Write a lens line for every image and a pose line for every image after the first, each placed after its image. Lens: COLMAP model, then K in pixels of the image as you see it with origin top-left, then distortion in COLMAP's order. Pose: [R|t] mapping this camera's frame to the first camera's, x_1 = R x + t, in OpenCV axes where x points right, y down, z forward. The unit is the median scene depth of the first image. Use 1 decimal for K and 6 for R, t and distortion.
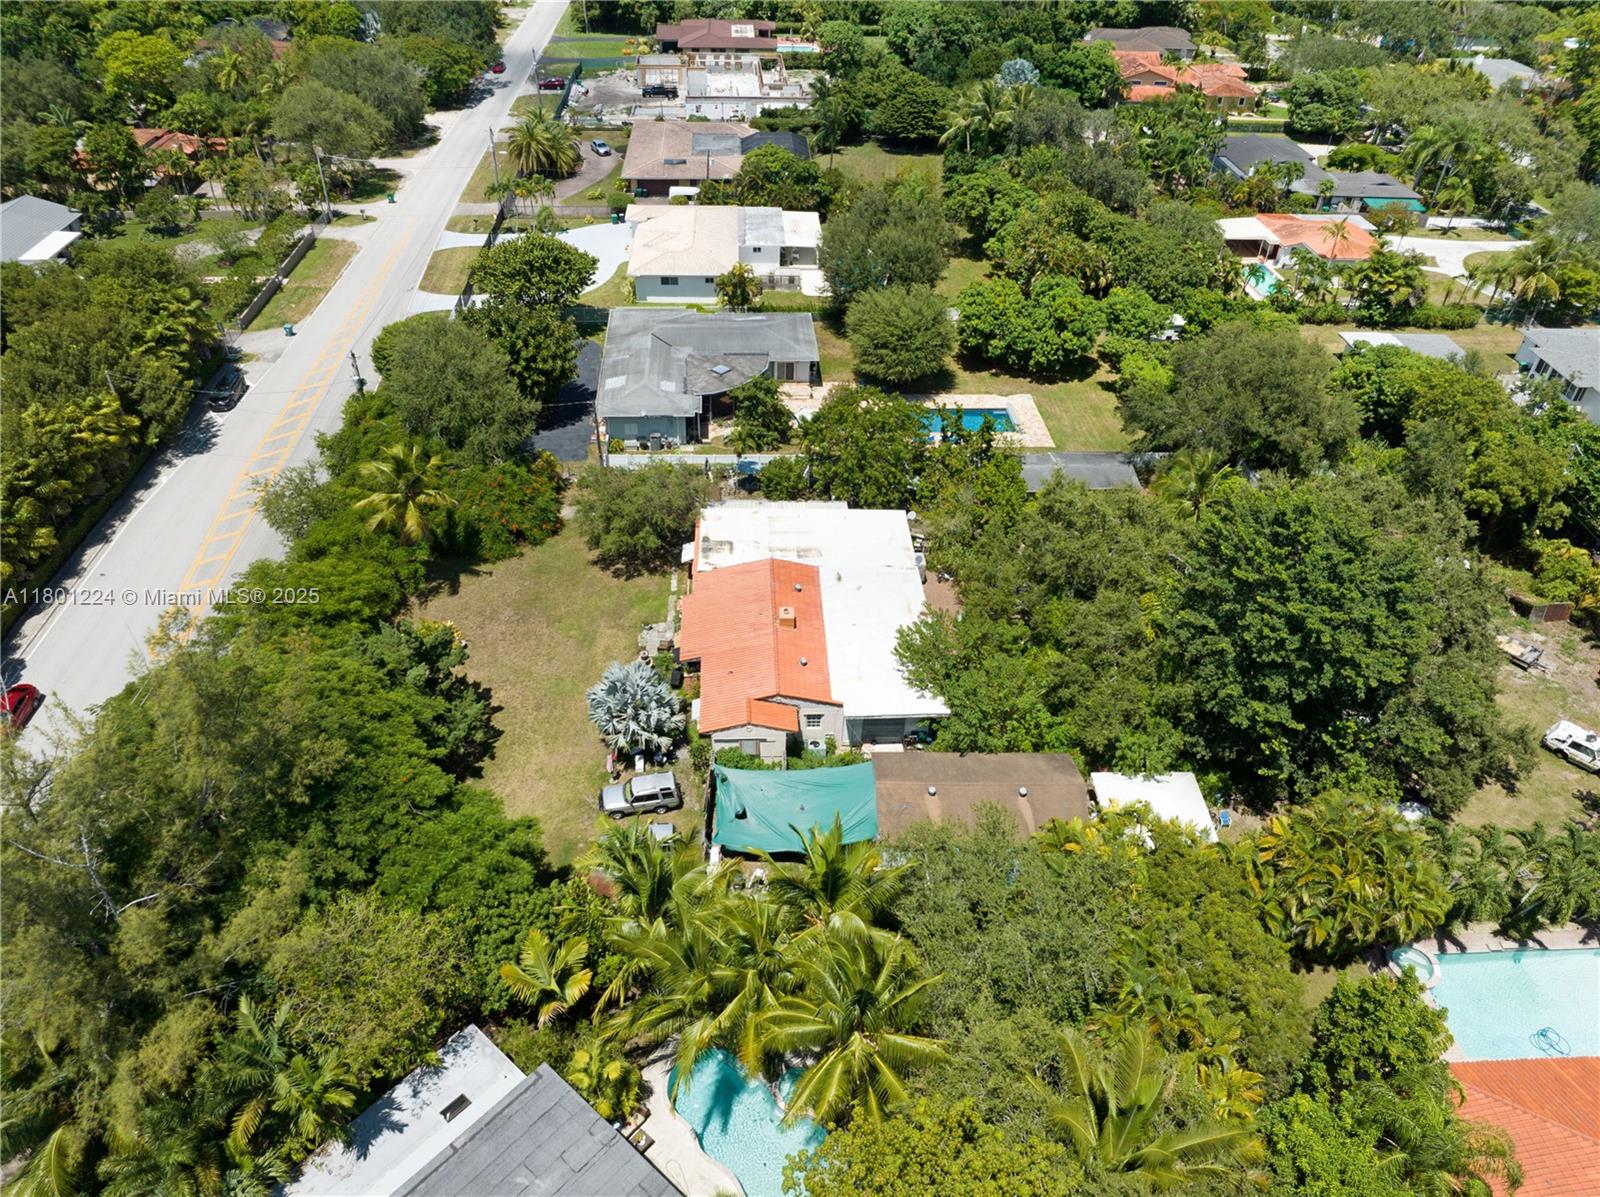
lens RADIAL K [[1137.5, 0, 800.0], [0, 1137.5, 598.5], [0, 0, 1]] dist [-0.036472, -0.001642]
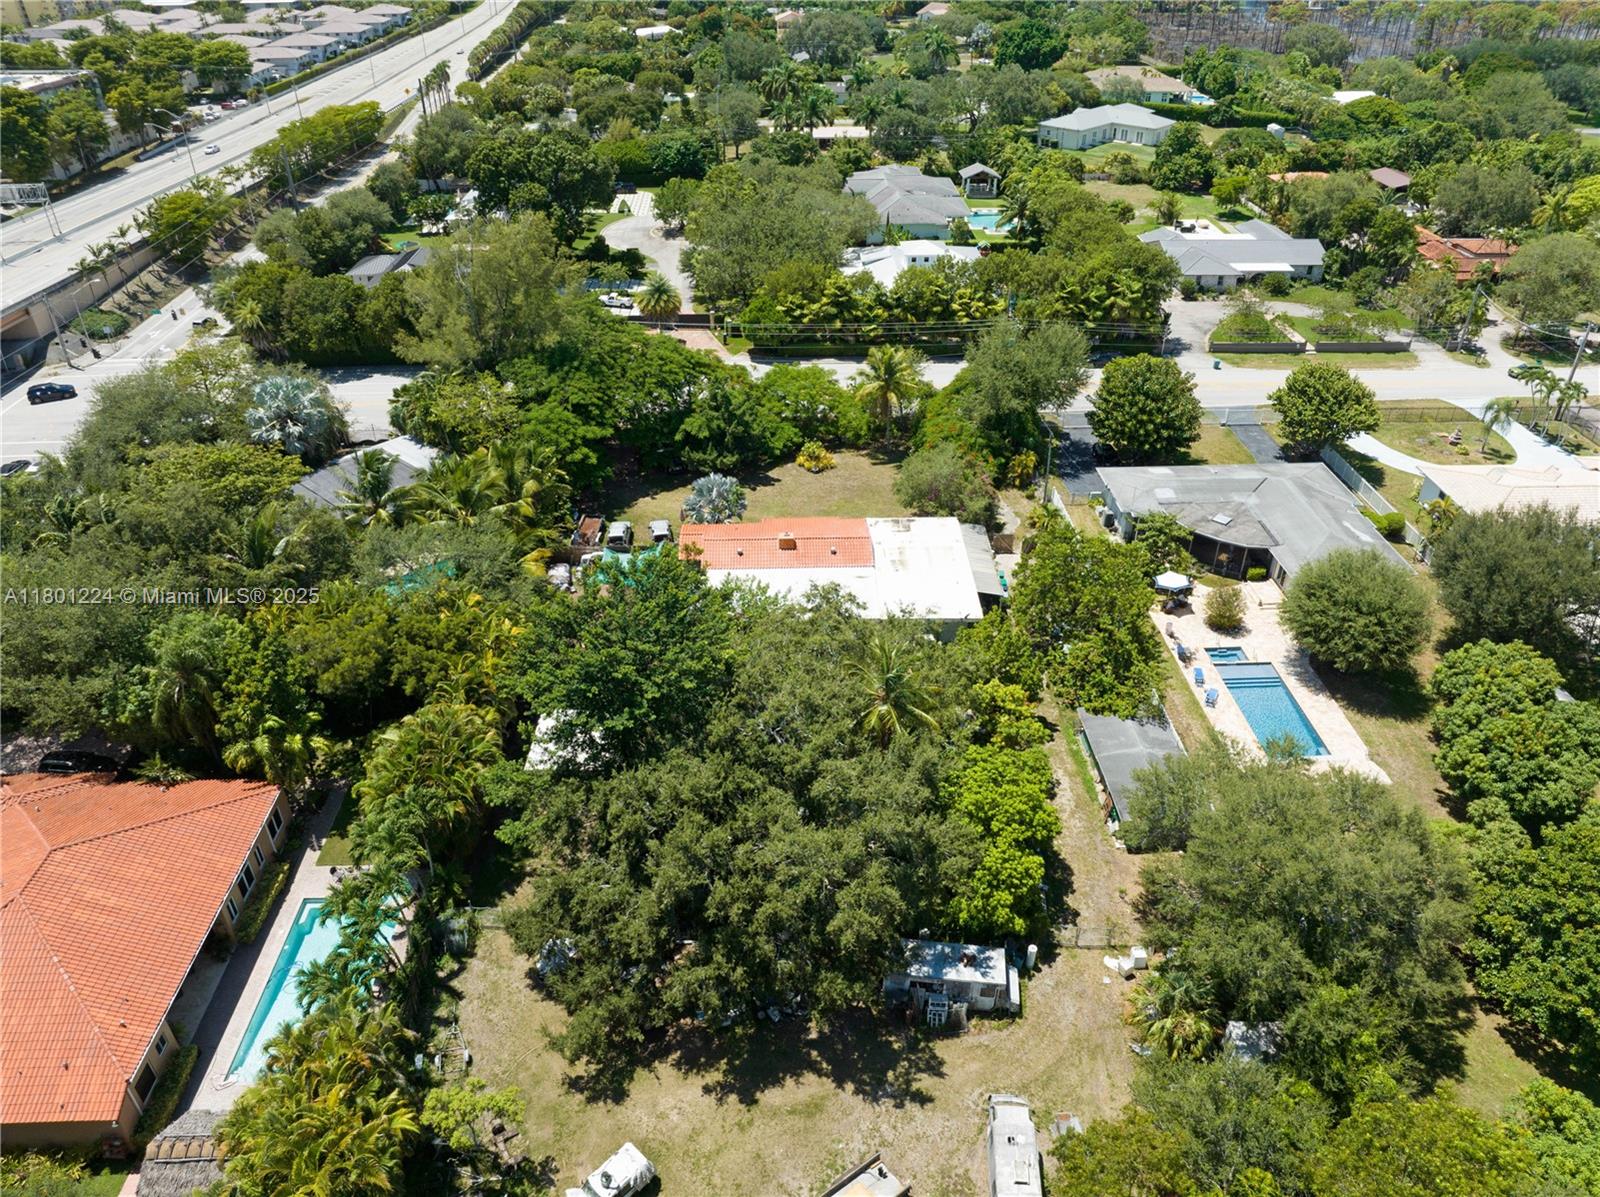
lens RADIAL K [[1130.3, 0, 806.2], [0, 1130.3, 598.8], [0, 0, 1]] dist [-0.067609, 0.046954]
pose [[-0.019513, 0.520804, -0.853453, 0.713625], [-0.611464, 0.669150, 0.422317, -0.315511], [0.791032, 0.530096, 0.305395, 0.440686]]
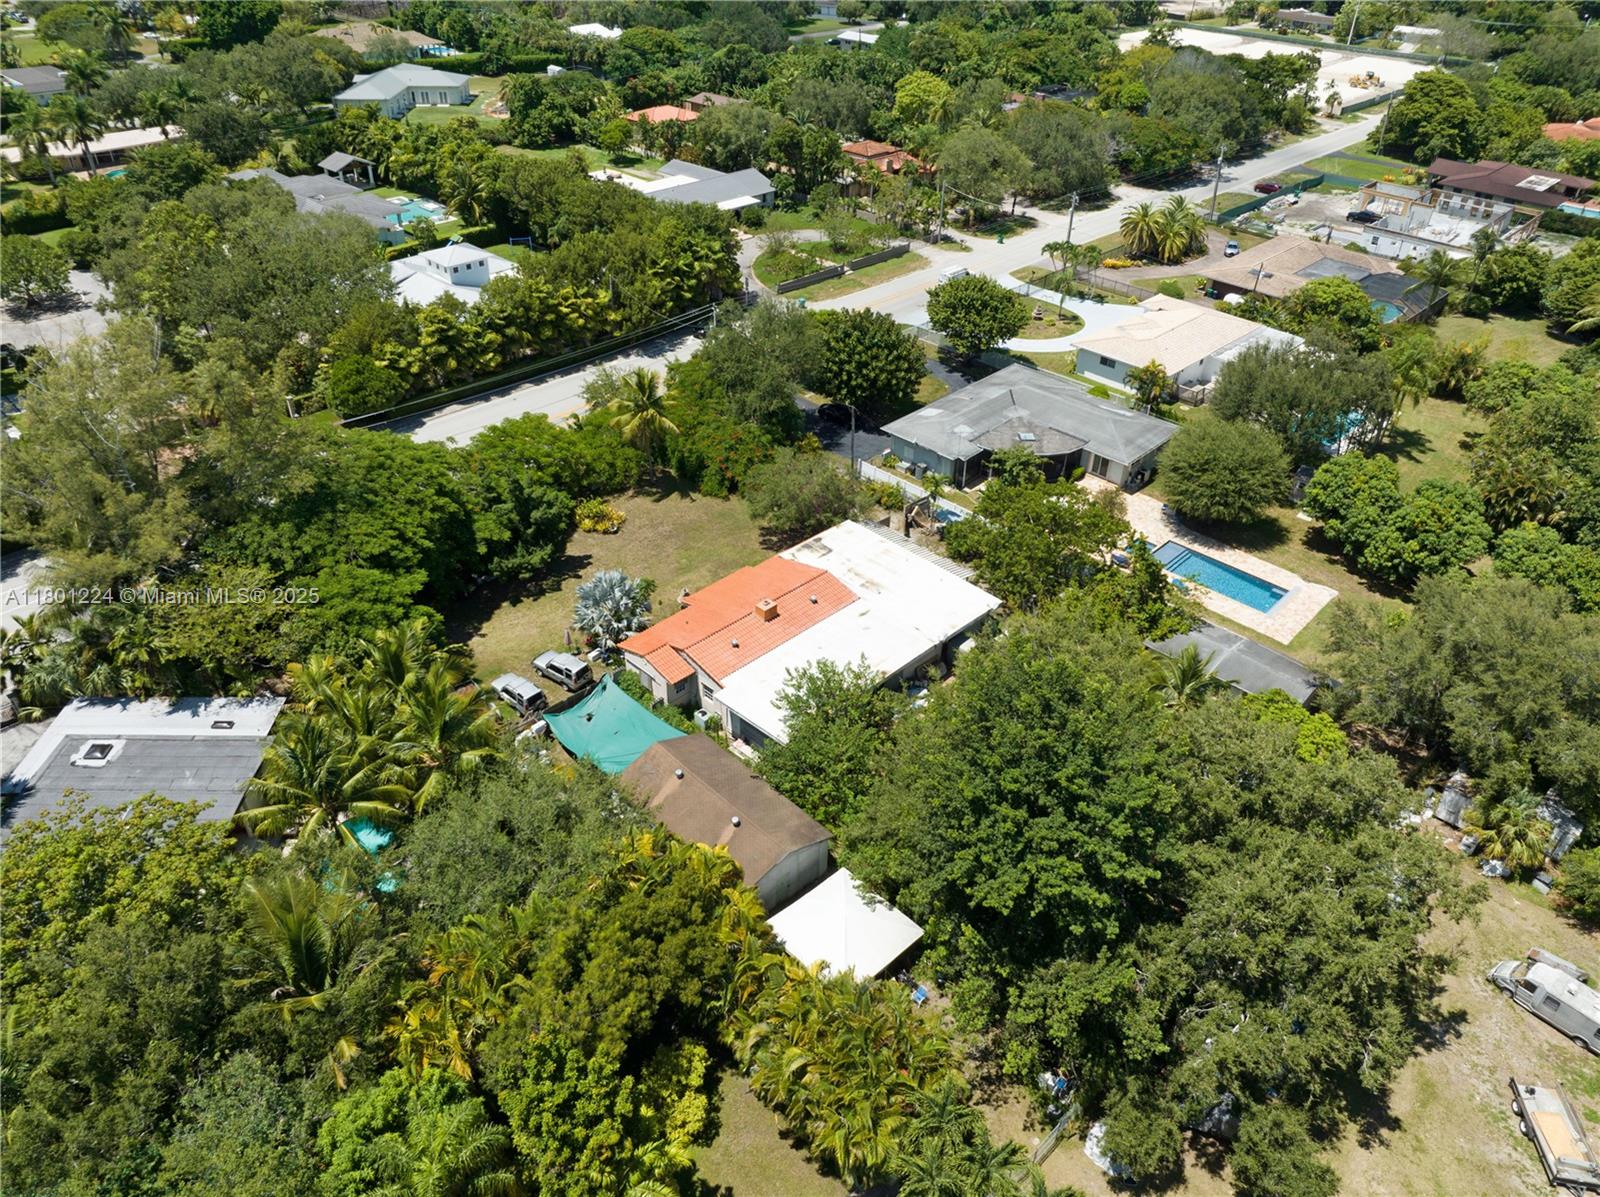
lens RADIAL K [[1122.0, 0, 803.7], [0, 1122.0, 595.9], [0, 0, 1]] dist [-0.033653, -0.002050]
pose [[0.674292, 0.411506, -0.613182, 0.433916], [-0.455493, 0.885341, 0.093264, -0.072602], [0.581254, 0.216413, 0.784417, 0.120485]]
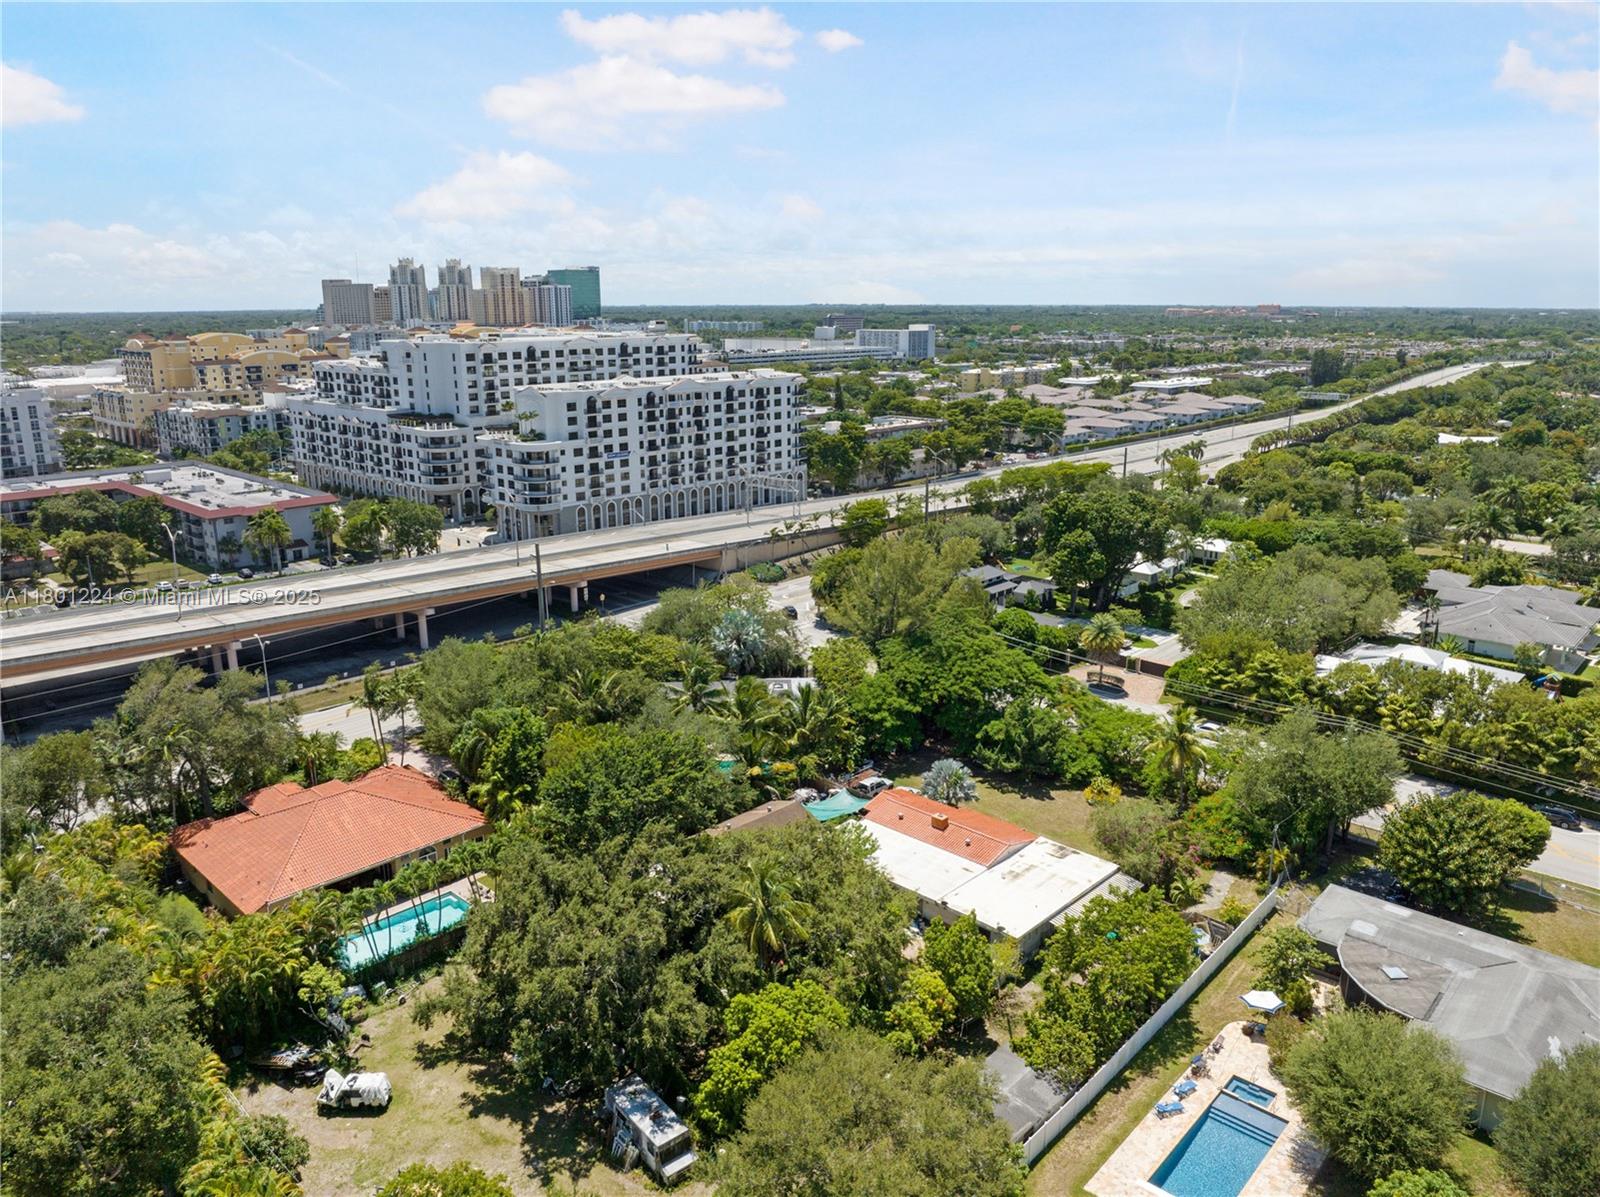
lens RADIAL K [[1122.0, 0, 803.7], [0, 1122.0, 595.9], [0, 0, 1]] dist [-0.033653, -0.002050]
pose [[-0.721519, 0.151121, -0.675702, 0.659628], [-0.438870, 0.654998, 0.615119, -0.619699], [0.535541, 0.740365, -0.406270, 0.831576]]
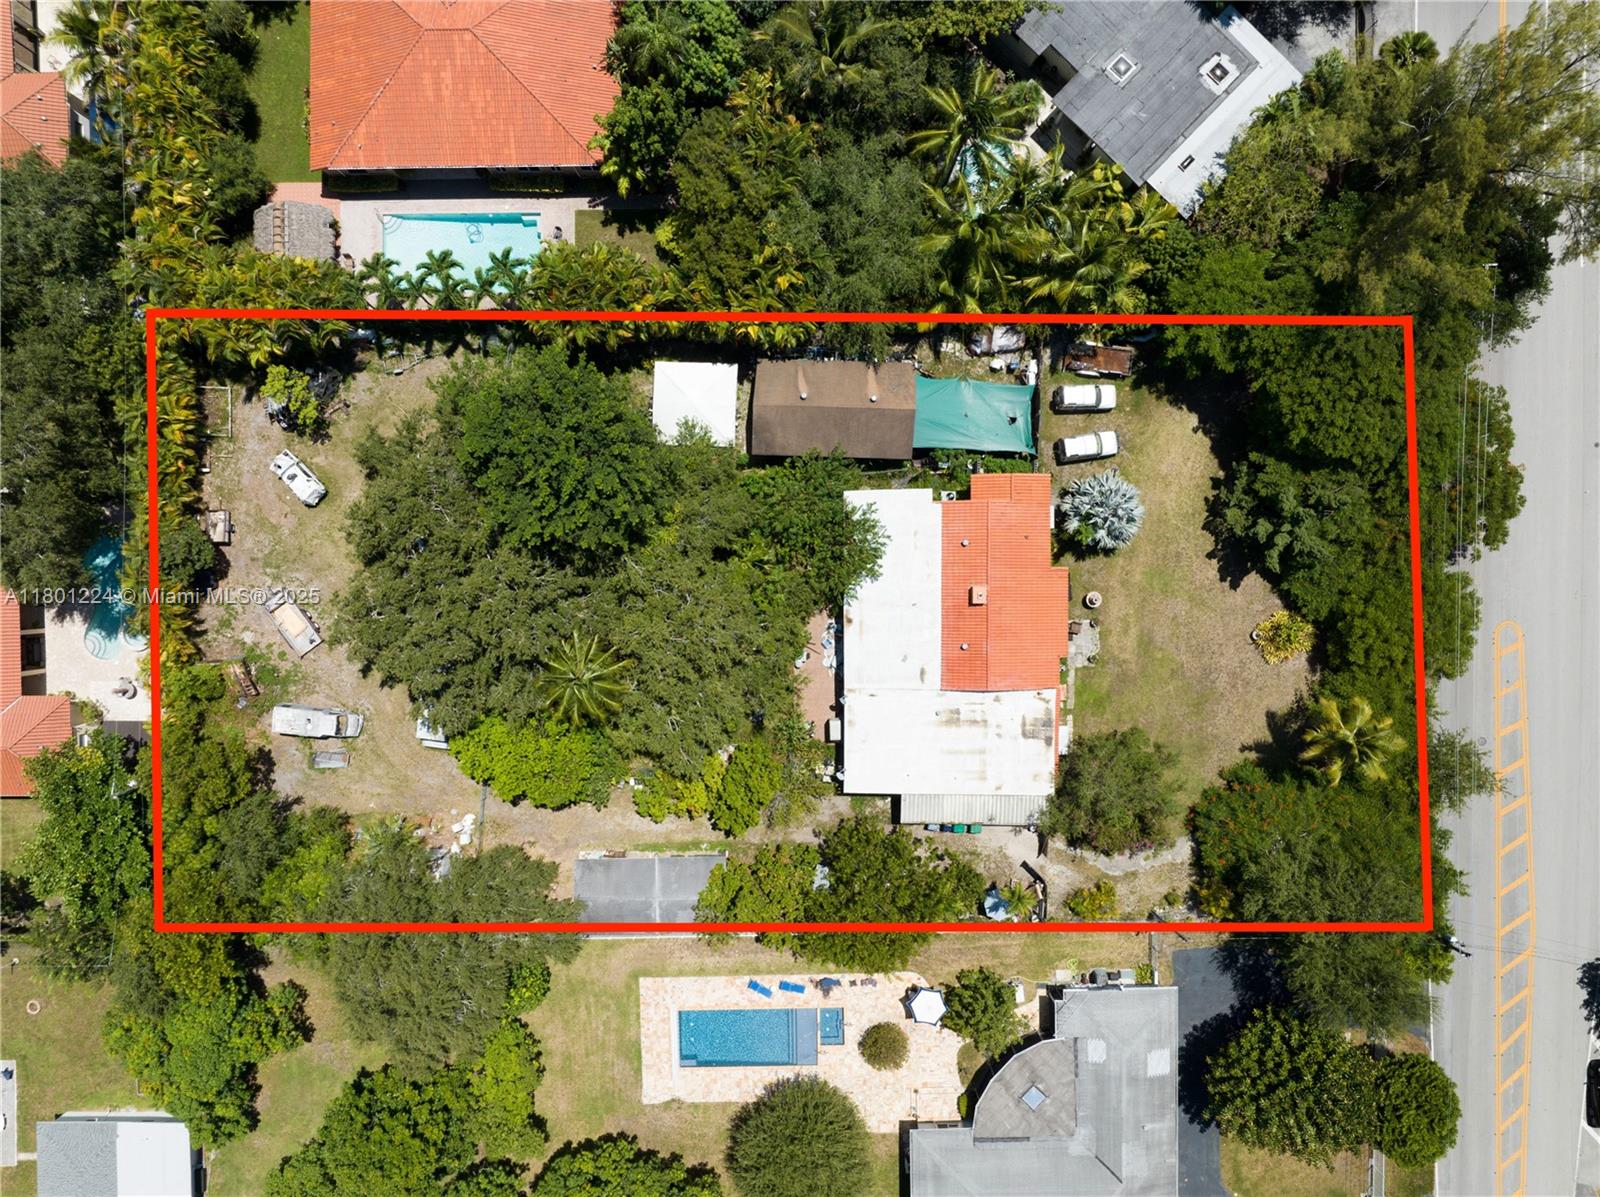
lens RADIAL K [[1120.6, 0, 800.0], [0, 1120.6, 598.5], [0, 0, 1]] dist [-0.040685, 0.006150]
pose [[-0.998503, -0.048210, -0.025838, 0.126409], [0.010527, -0.632929, 0.774138, -0.551927], [-0.053675, 0.772708, 0.632489, 0.206871]]
